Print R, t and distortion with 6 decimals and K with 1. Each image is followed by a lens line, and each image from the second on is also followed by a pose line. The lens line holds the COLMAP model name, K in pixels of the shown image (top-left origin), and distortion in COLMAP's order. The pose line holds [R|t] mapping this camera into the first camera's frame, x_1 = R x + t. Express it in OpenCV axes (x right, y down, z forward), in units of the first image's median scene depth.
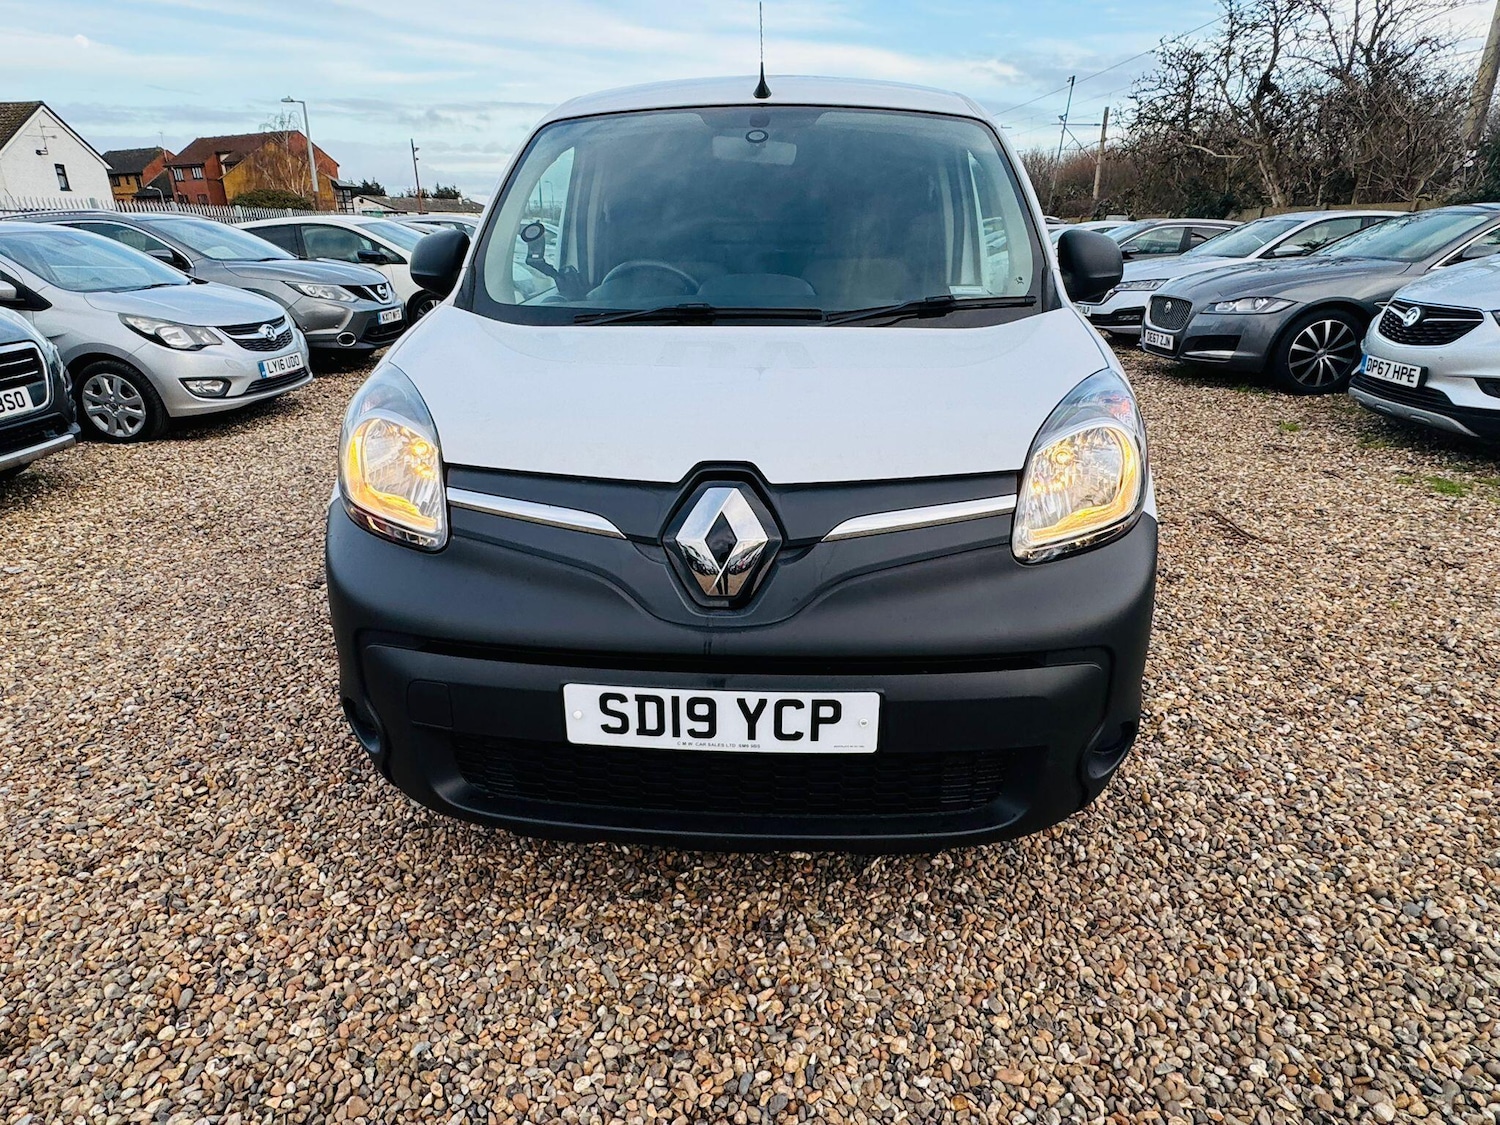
lens RADIAL K [[839.6, 0, 739.0], [0, 839.6, 550.1], [0, 0, 1]] dist [-0.000537, 0.000937]
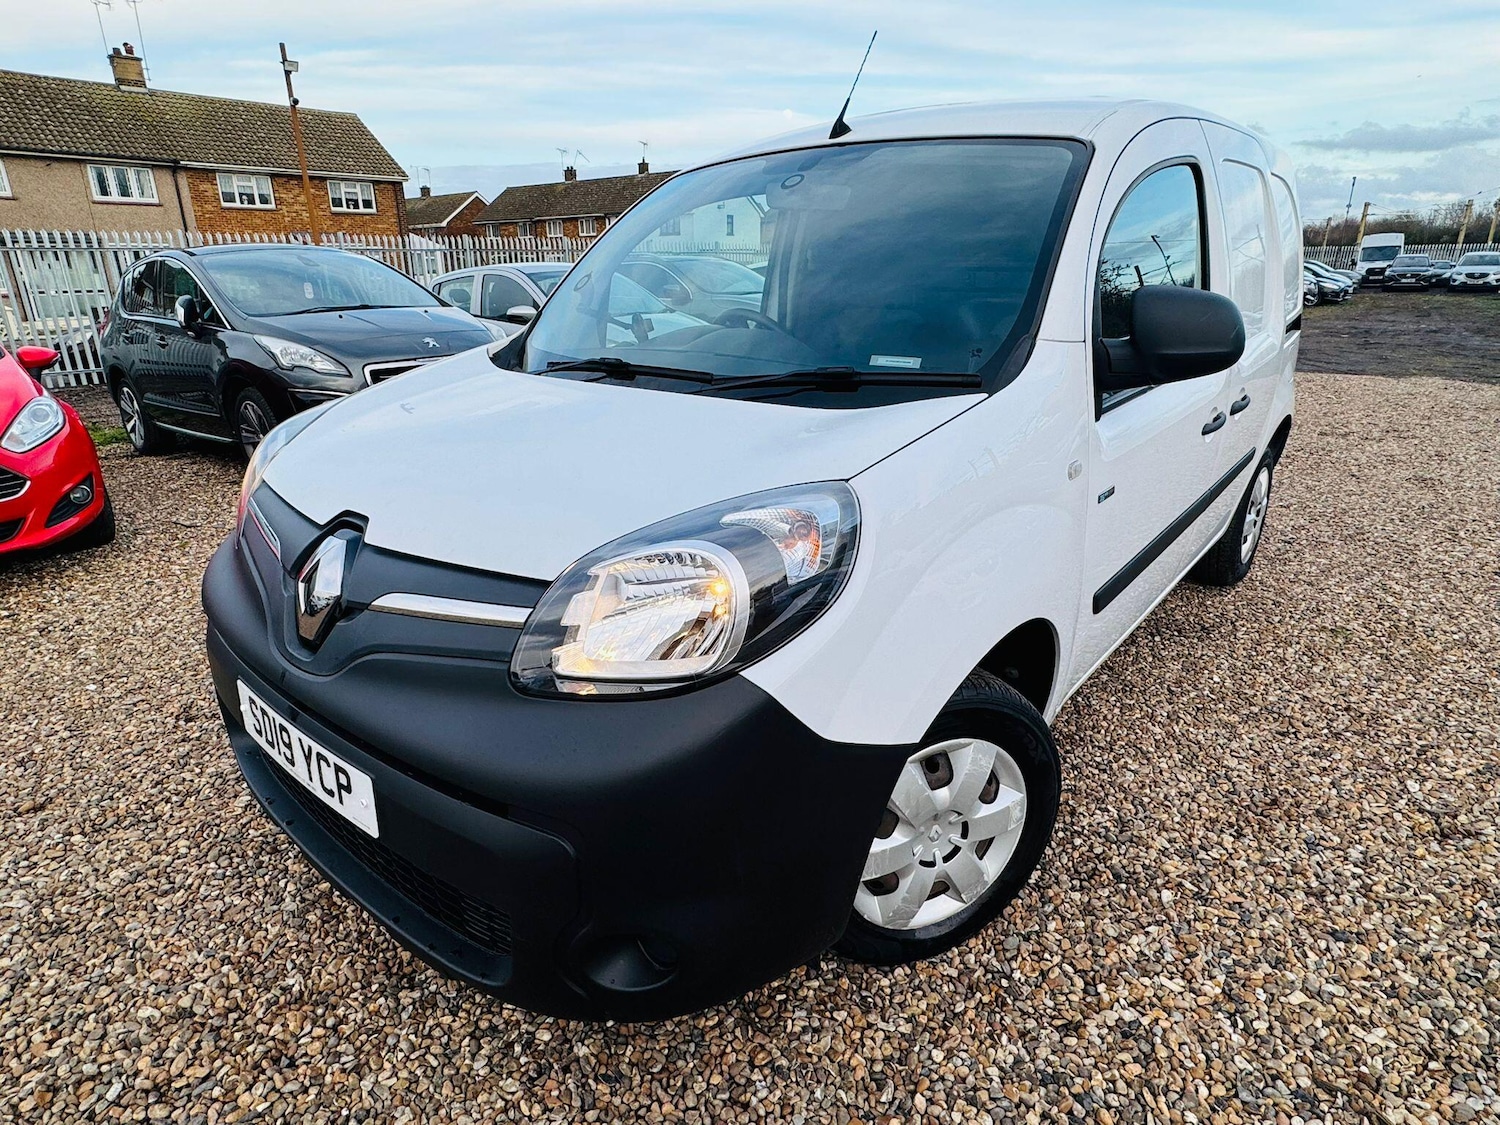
lens RADIAL K [[839.6, 0, 740.8], [0, 839.6, 553.1], [0, 0, 1]] dist [-0.000537, 0.000937]
pose [[0.801516, 0.191636, -0.566434, 0.876515], [-0.208786, 0.977327, 0.035213, -0.176410], [0.560339, 0.090039, 0.823355, 0.378635]]
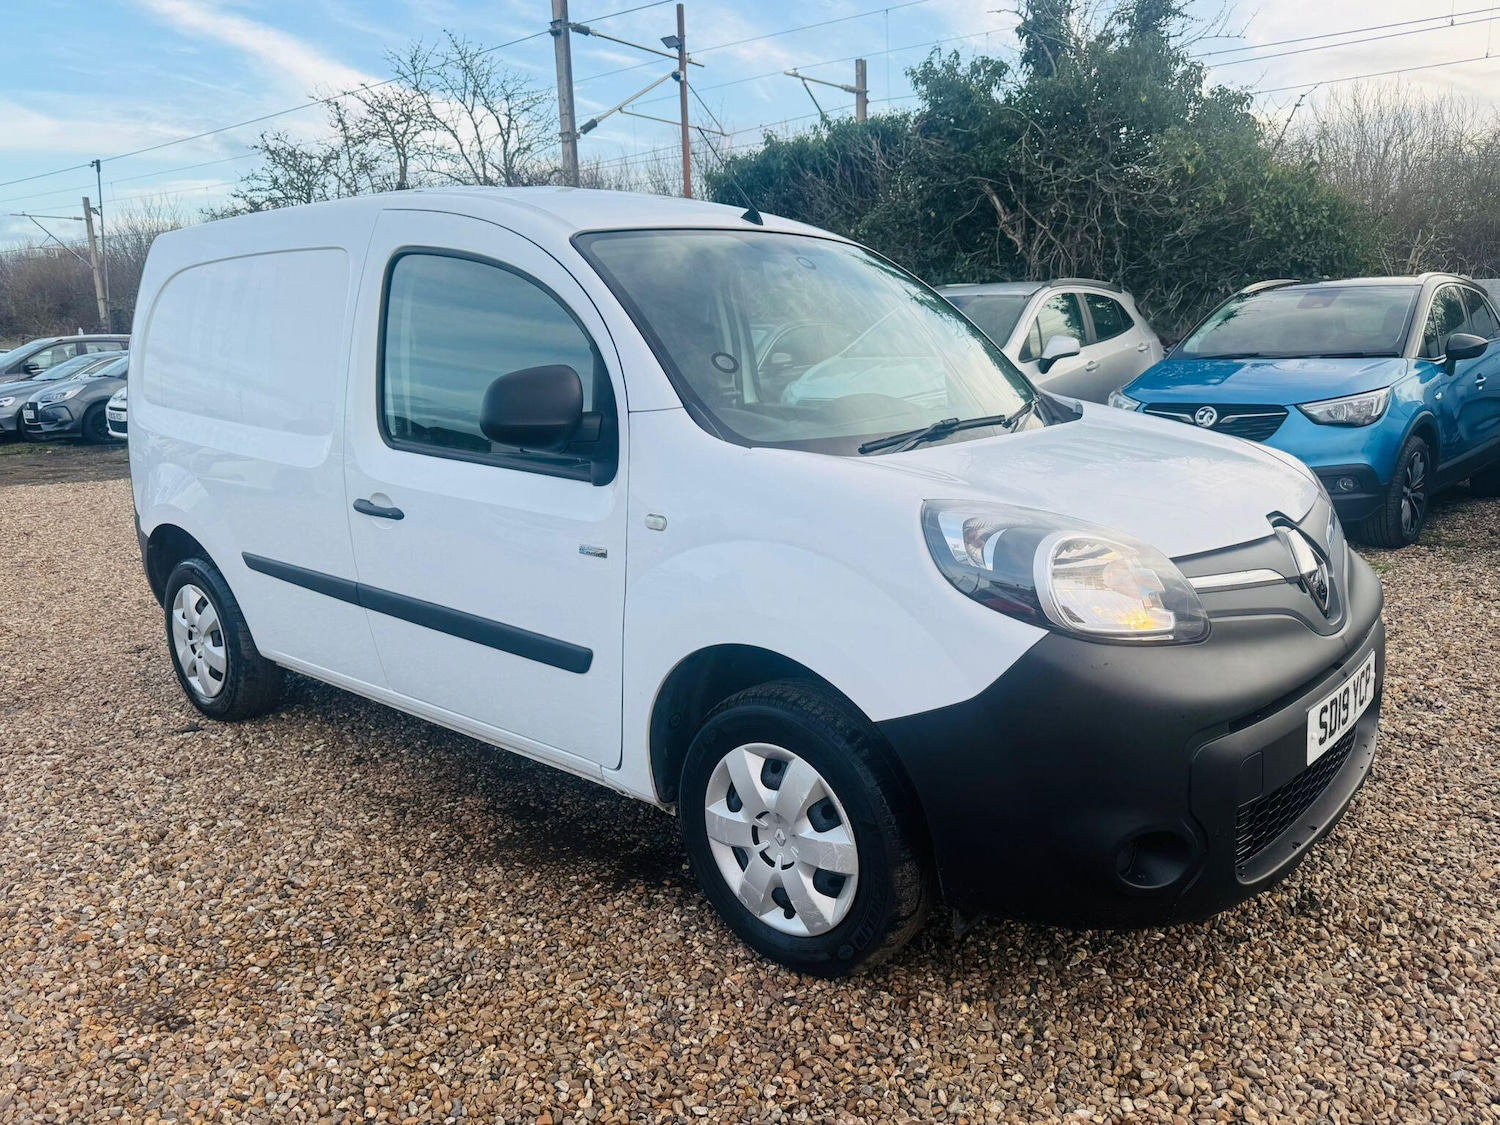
lens RADIAL K [[1137.7, 0, 736.8], [0, 1137.7, 548.6], [0, 0, 1]] dist [0.031992, -0.038397]
pose [[0.610619, -0.164023, 0.774753, -1.713961], [0.308824, 0.950181, -0.042236, -0.213293], [-0.729227, 0.265052, 0.630852, 0.463329]]
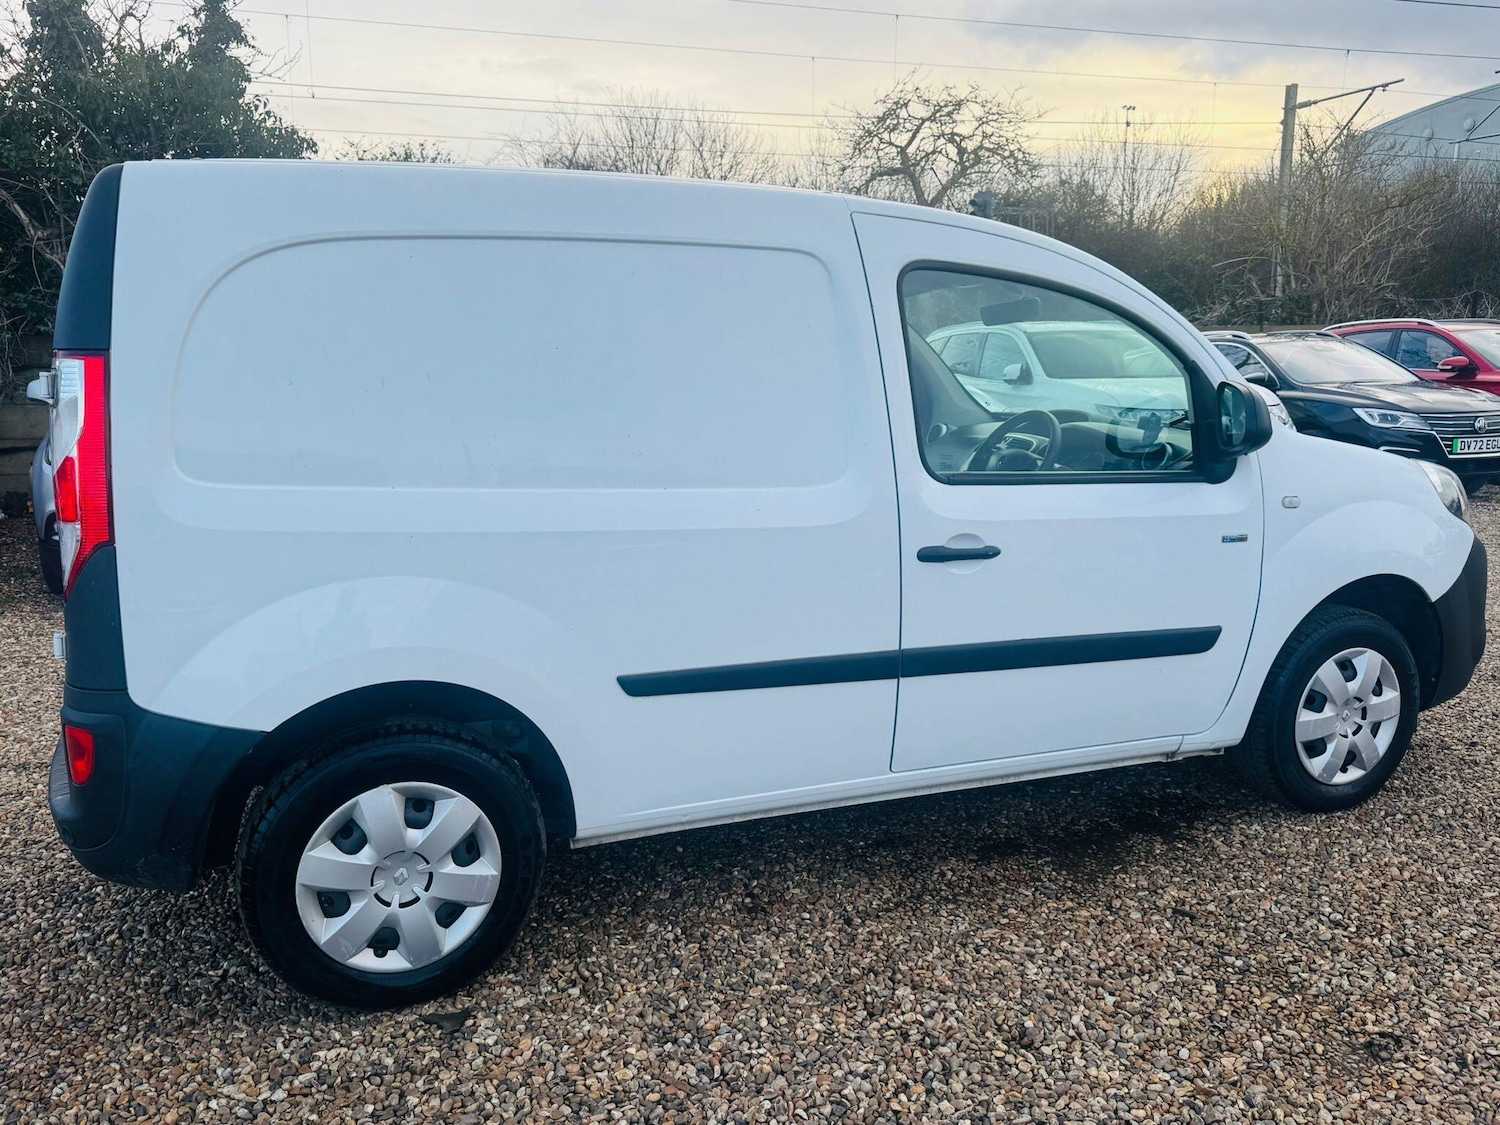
lens RADIAL K [[1199.1, 0, 748.7], [0, 1199.1, 555.7], [0, 0, 1]] dist [0.036946, -0.051120]
pose [[-0.434431, -0.145281, 0.888911, -2.045538], [0.334337, 0.890386, 0.308920, -1.255293], [-0.836354, 0.431400, -0.338239, 3.121919]]
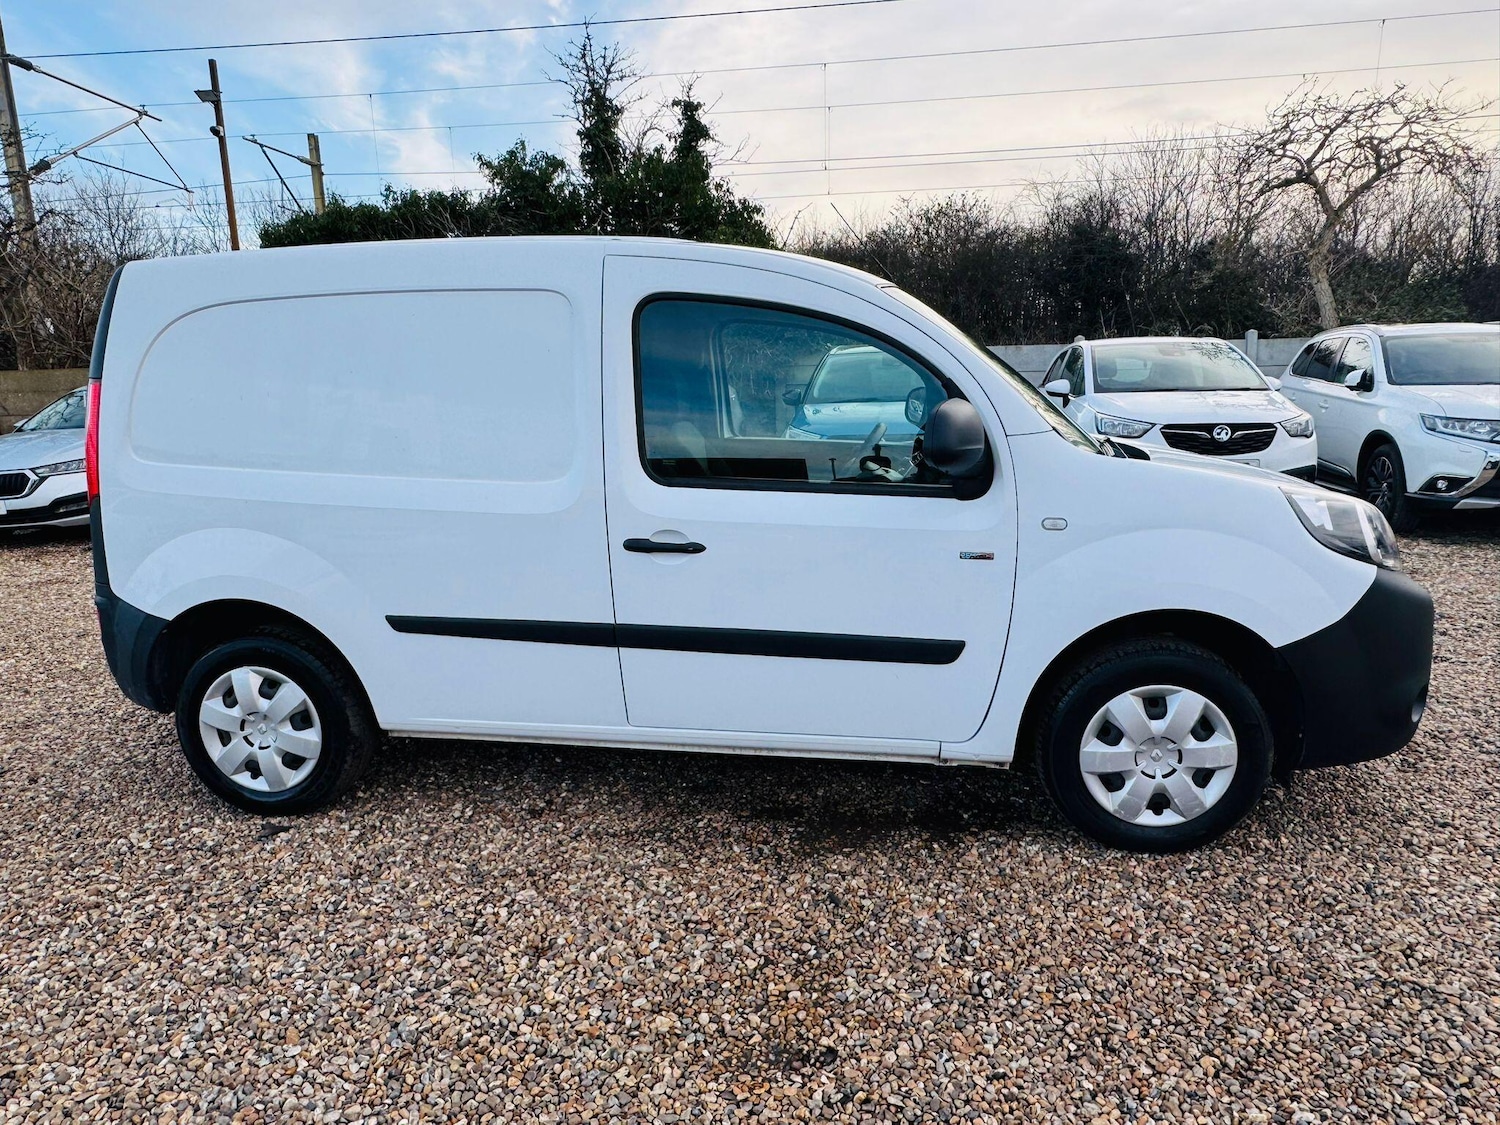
lens RADIAL K [[980.8, 0, 741.0], [0, 980.8, 558.7], [0, 0, 1]] dist [-0.011082, 0.007563]
pose [[0.083299, -0.188240, 0.978584, -2.256549], [0.379669, 0.913927, 0.143485, -0.746249], [-0.921364, 0.359586, 0.147598, 1.814868]]
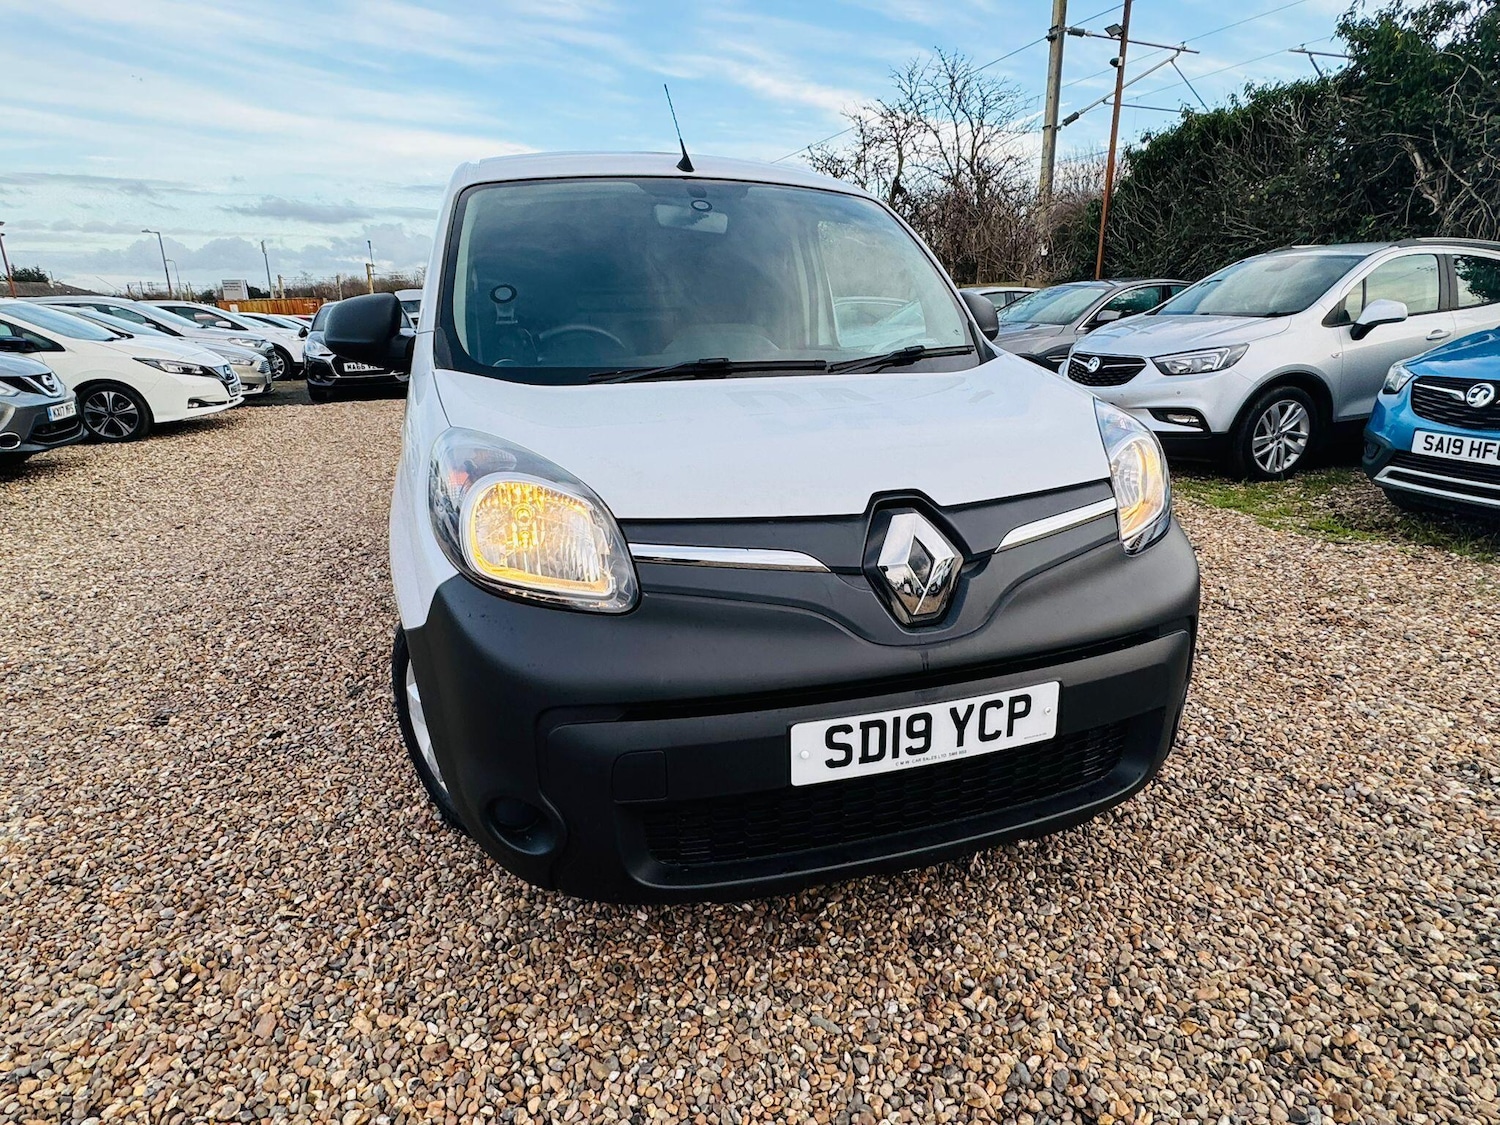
lens RADIAL K [[839.6, 0, 732.9], [0, 839.6, 556.1], [0, 0, 1]] dist [-0.000537, 0.000937]
pose [[0.933885, -0.109512, 0.340389, -0.531508], [0.136278, 0.989105, -0.055667, 0.007122], [-0.330585, 0.098374, 0.938635, 0.066106]]
